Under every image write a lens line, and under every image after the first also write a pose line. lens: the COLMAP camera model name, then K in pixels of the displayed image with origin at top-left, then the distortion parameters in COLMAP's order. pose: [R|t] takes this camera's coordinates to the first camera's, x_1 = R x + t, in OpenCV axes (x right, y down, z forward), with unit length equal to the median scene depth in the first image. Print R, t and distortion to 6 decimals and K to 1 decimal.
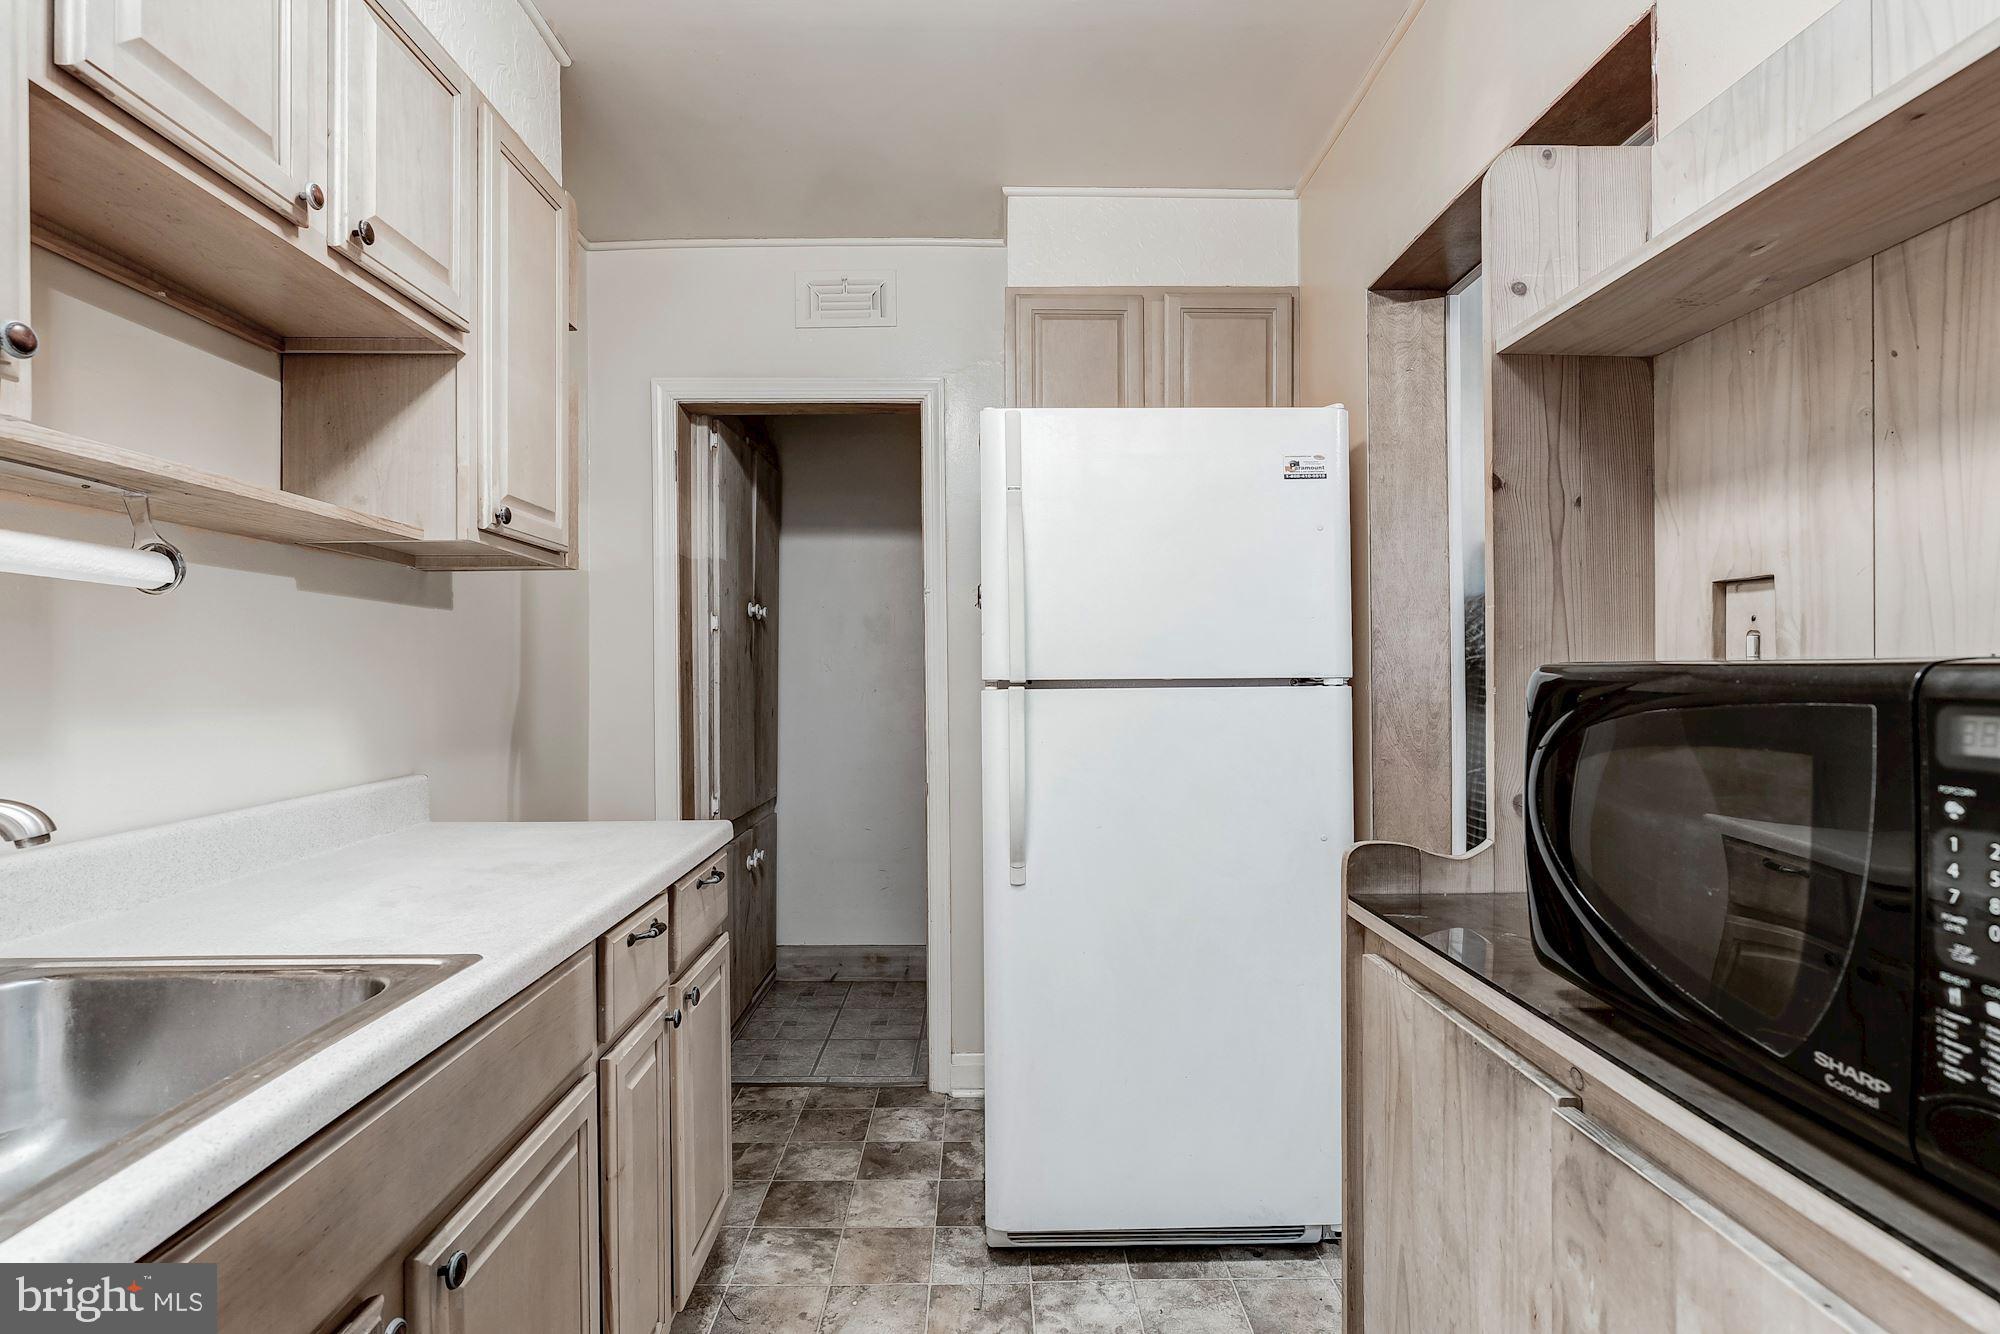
lens RADIAL K [[992.0, 0, 992.0], [0, 992.0, 671.6], [0, 0, 1]] dist [-0.011282, 0.002539]
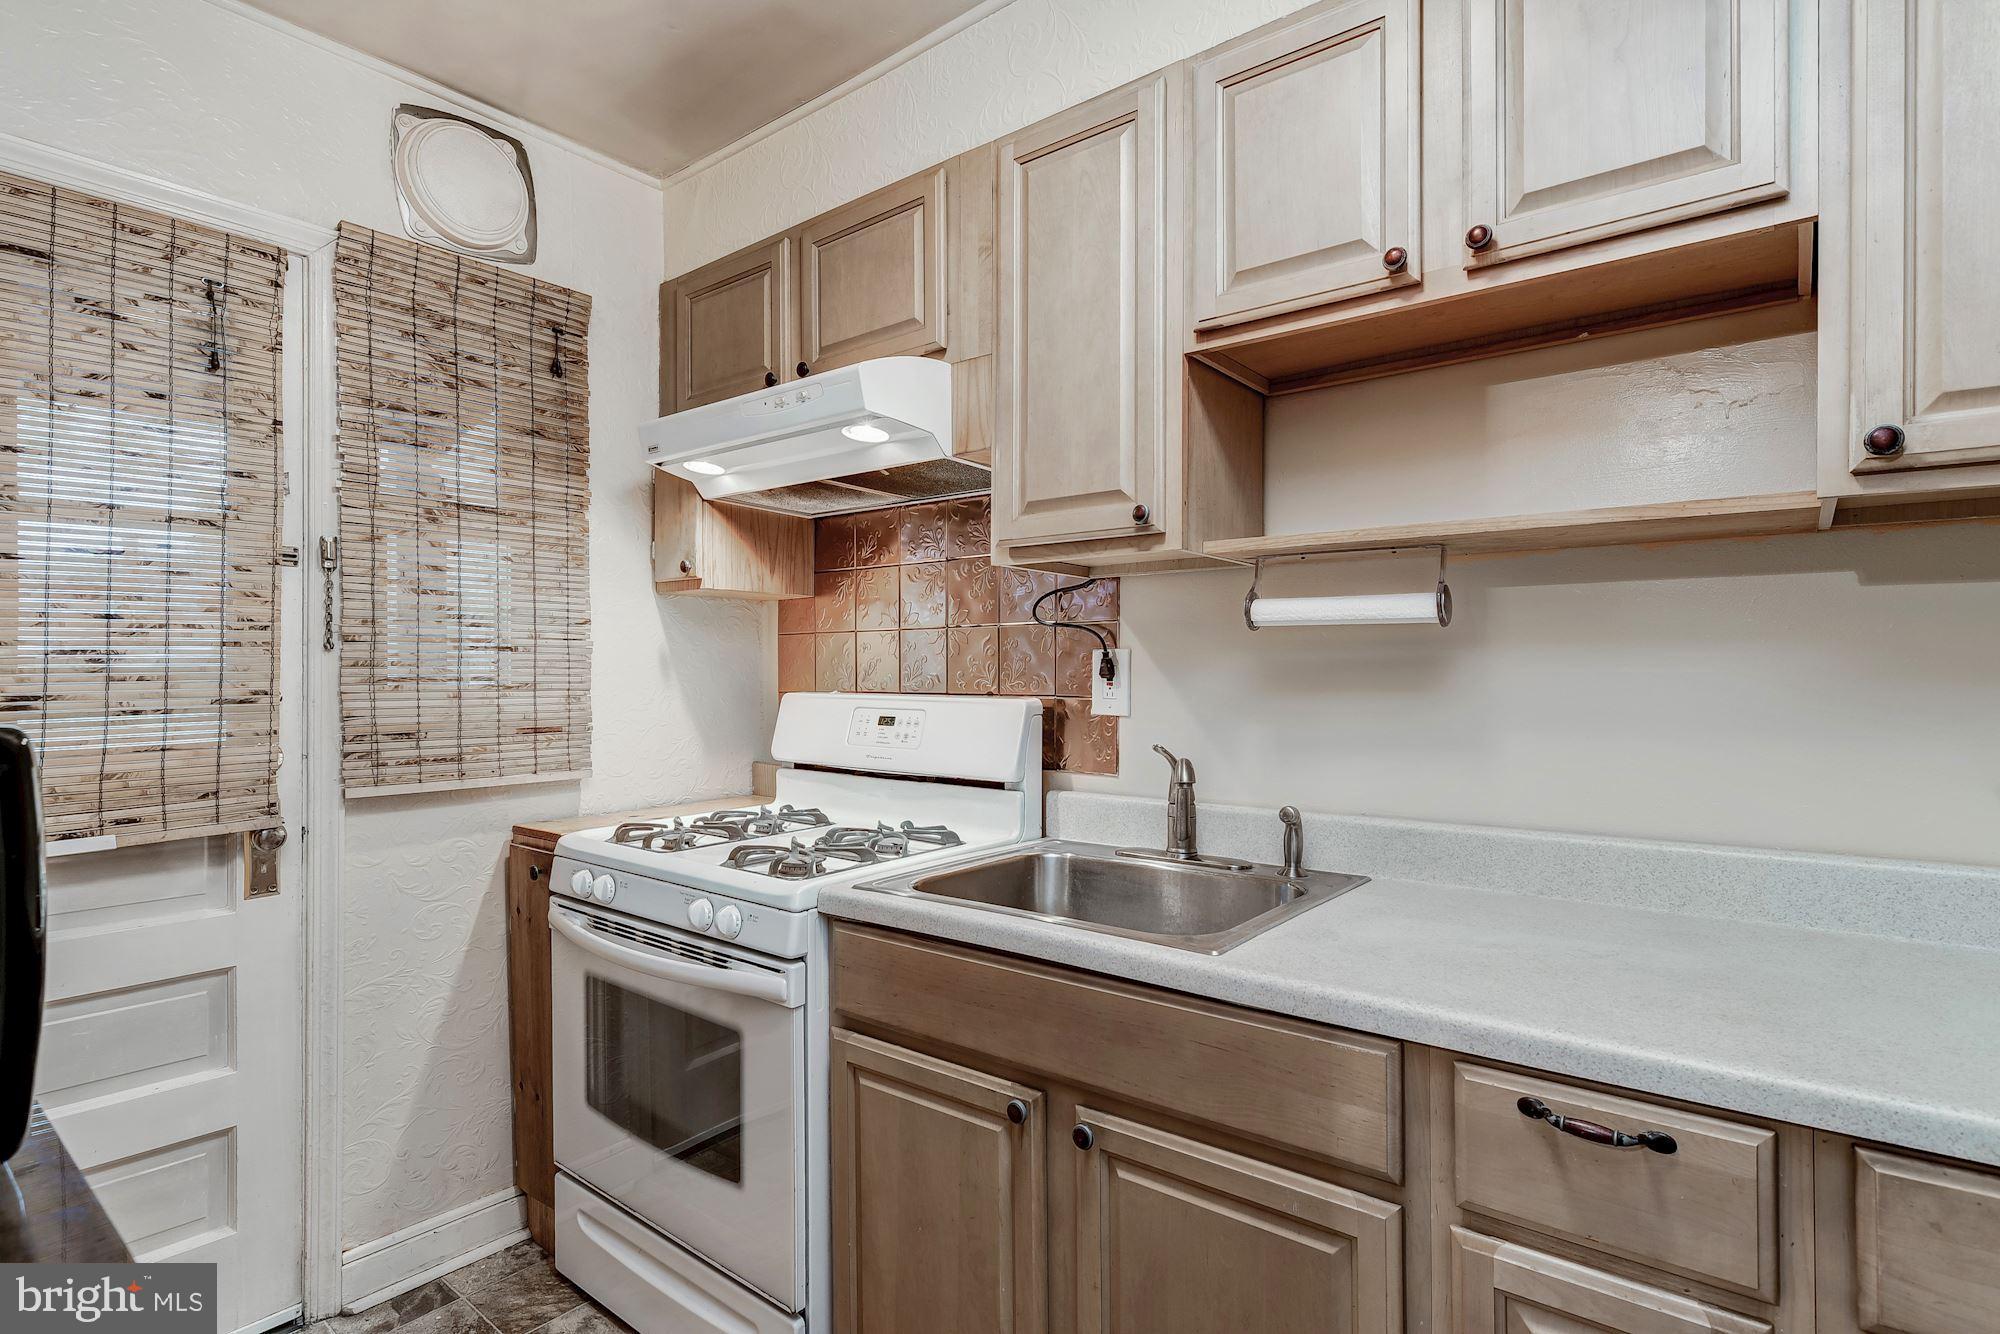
lens RADIAL K [[992.0, 0, 1012.3], [0, 992.0, 669.3], [0, 0, 1]] dist [-0.011282, 0.002539]
pose [[-0.629924, -0.001724, -0.776655, 0.288922], [0.000705, 0.999996, -0.002791, -0.015019], [0.776657, -0.002306, -0.629920, 0.910544]]
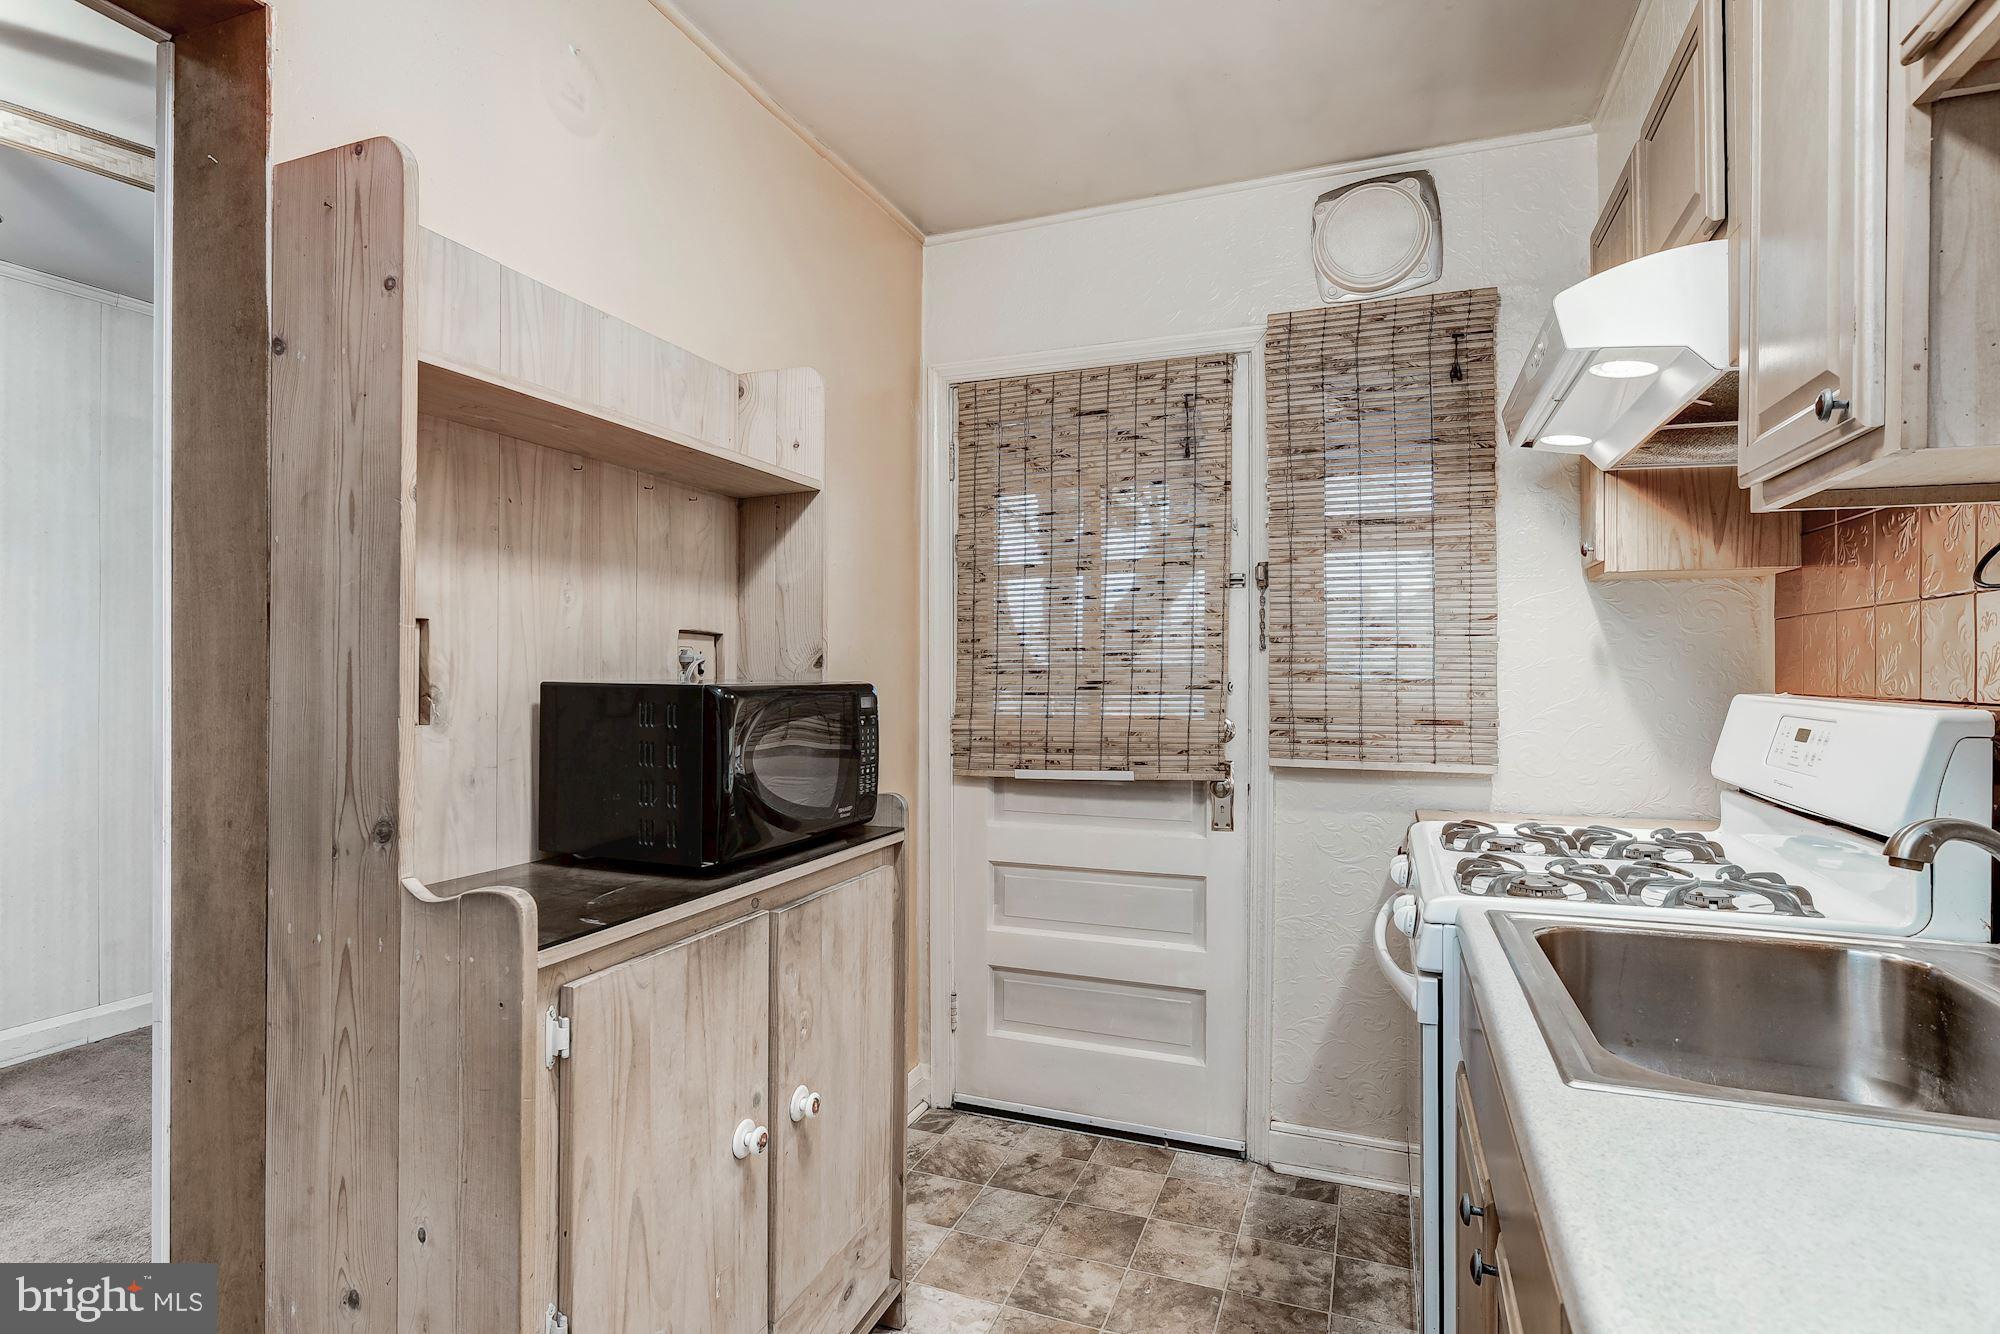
lens RADIAL K [[992.0, 0, 1016.5], [0, 992.0, 670.9], [0, 0, 1]] dist [-0.011282, 0.002539]
pose [[-0.935592, -0.002641, 0.353074, -0.286353], [-0.002250, 0.999996, 0.001519, -0.010950], [-0.353076, 0.000627, -0.935594, 1.100042]]
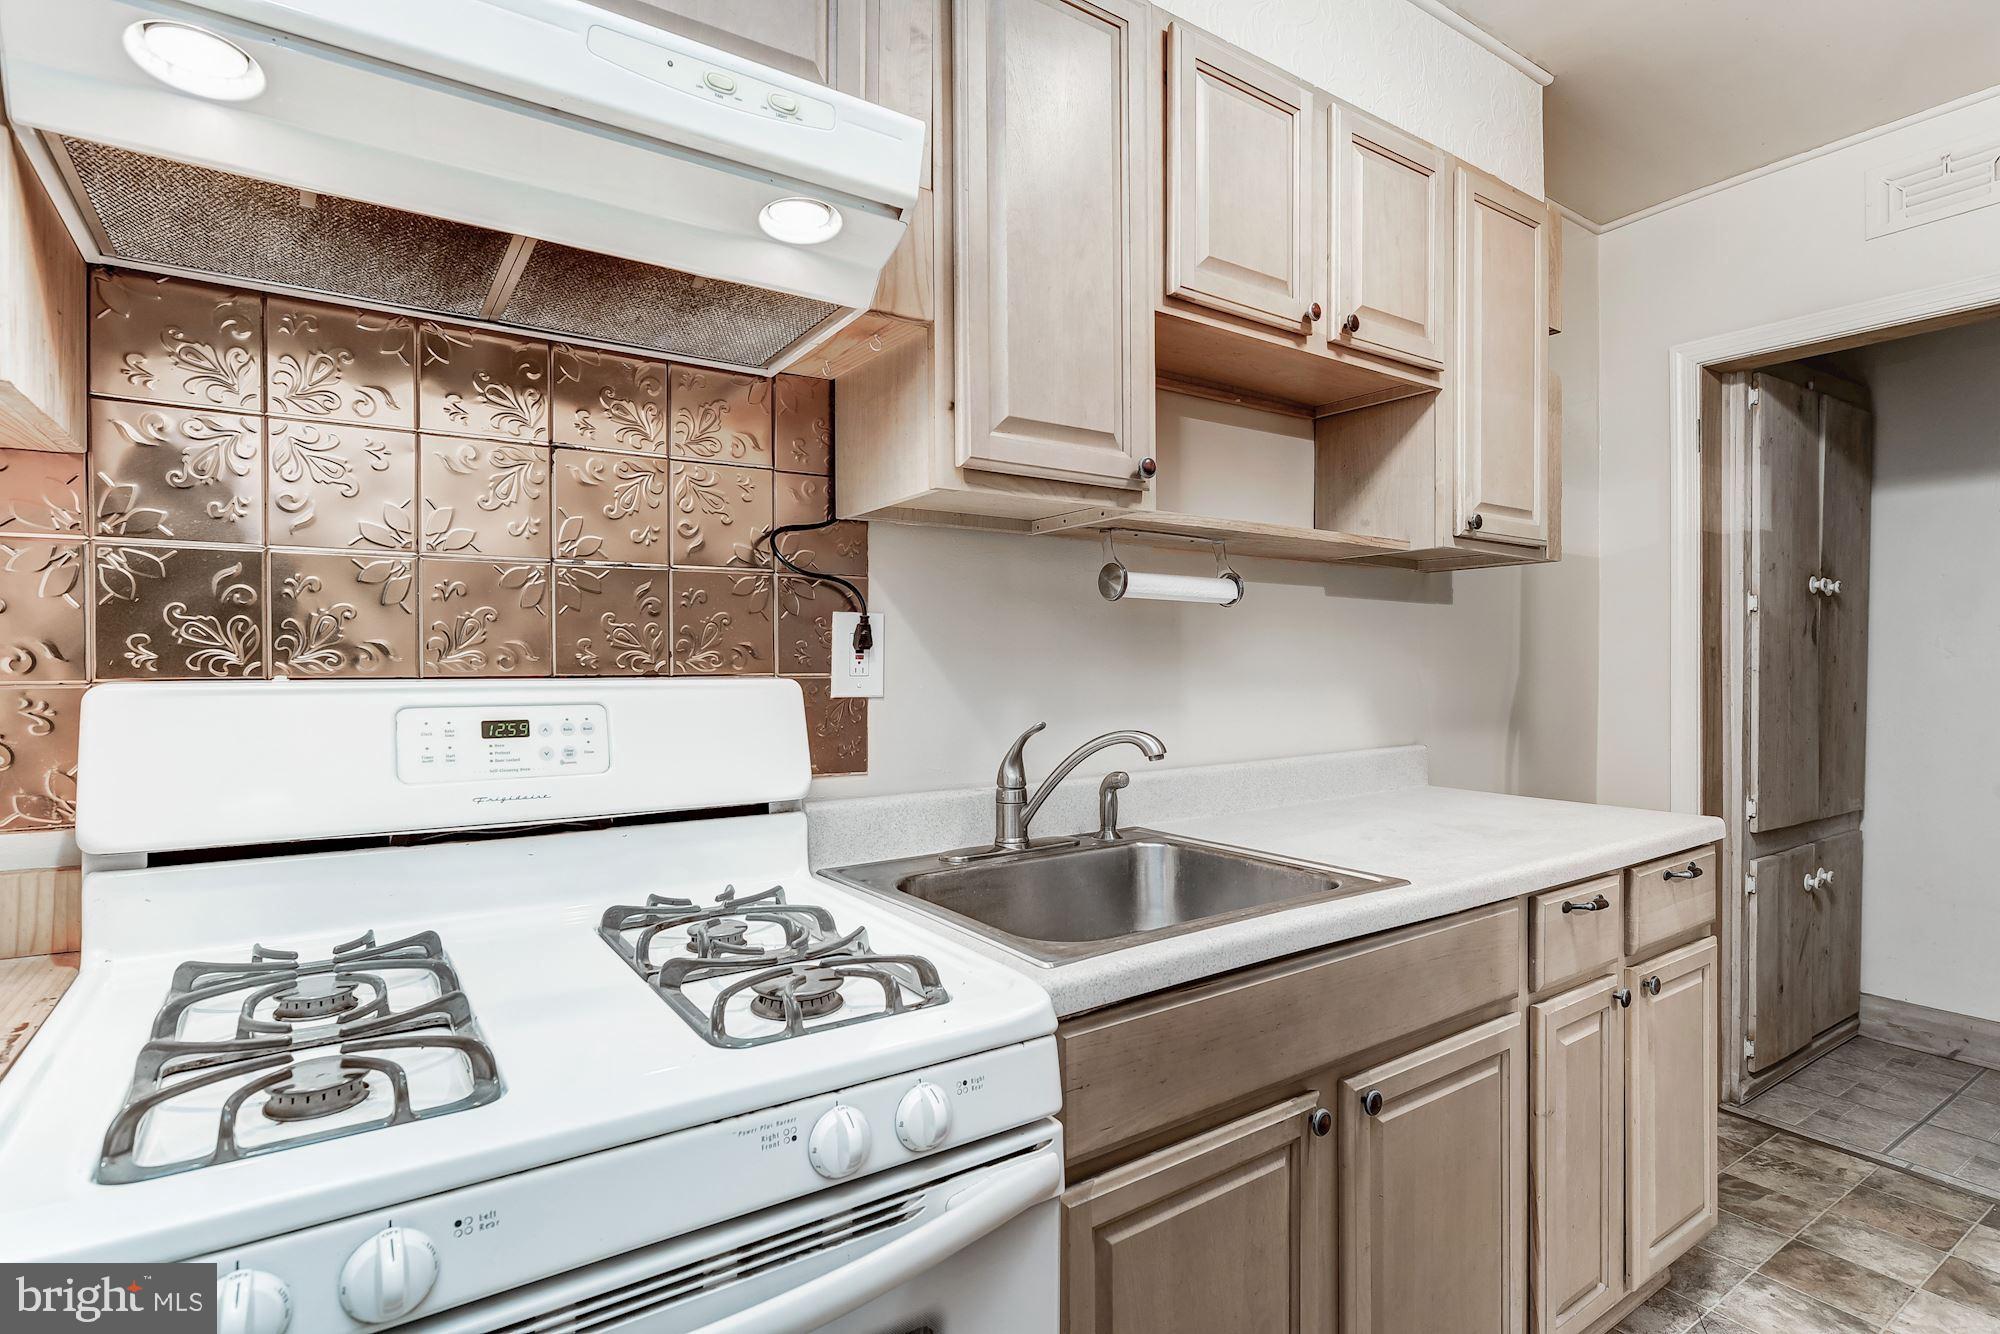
lens RADIAL K [[992.0, 0, 1008.5], [0, 992.0, 665.5], [0, 0, 1]] dist [-0.011282, 0.002539]
pose [[0.555680, 0.006962, -0.831367, 0.150330], [0.000129, 0.999964, 0.008460, -0.001057], [0.831396, -0.004808, 0.555659, -0.081710]]
